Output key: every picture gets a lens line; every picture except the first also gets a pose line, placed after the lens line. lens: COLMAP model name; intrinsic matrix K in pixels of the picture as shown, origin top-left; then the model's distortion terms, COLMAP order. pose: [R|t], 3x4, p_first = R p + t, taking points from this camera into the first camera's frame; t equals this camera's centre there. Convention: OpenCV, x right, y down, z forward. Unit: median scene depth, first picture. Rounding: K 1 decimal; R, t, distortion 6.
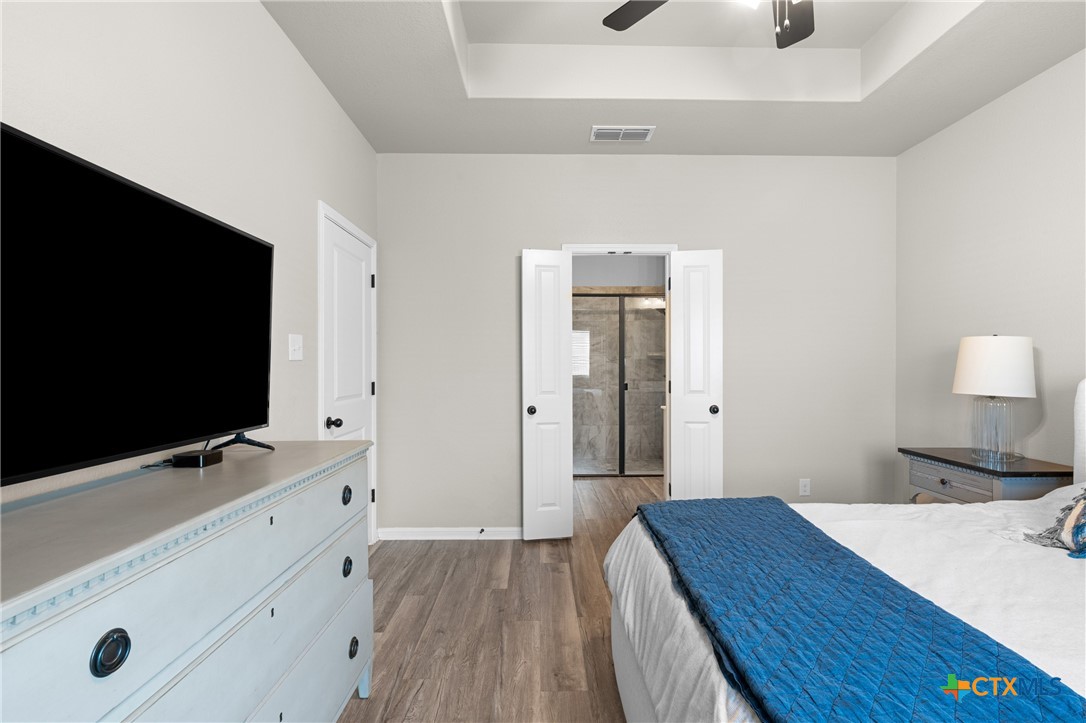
lens RADIAL K [[515.0, 0, 544.3], [0, 515.0, 362.9], [0, 0, 1]] dist [0.000390, 0.000025]
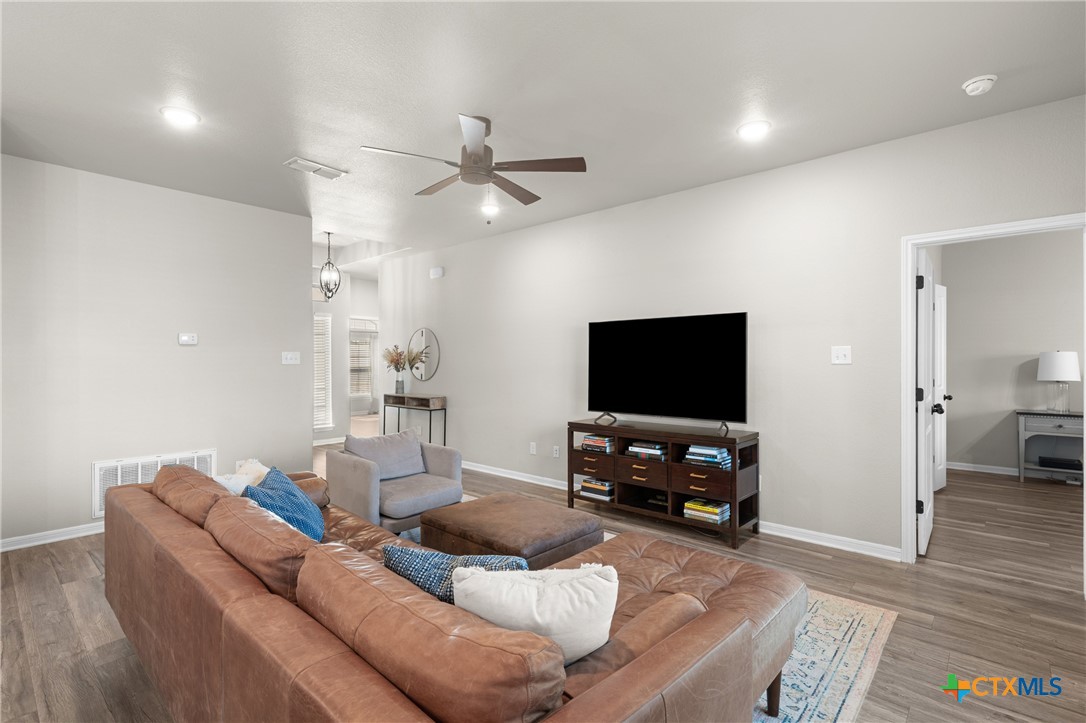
lens RADIAL K [[515.0, 0, 542.9], [0, 515.0, 361.5], [0, 0, 1]] dist [0.000390, 0.000025]
pose [[0.680466, 0.002247, 0.732777, -1.704767], [-0.003215, 0.999995, -0.000081, -0.004175], [-0.732773, -0.002301, 0.680469, 0.976240]]
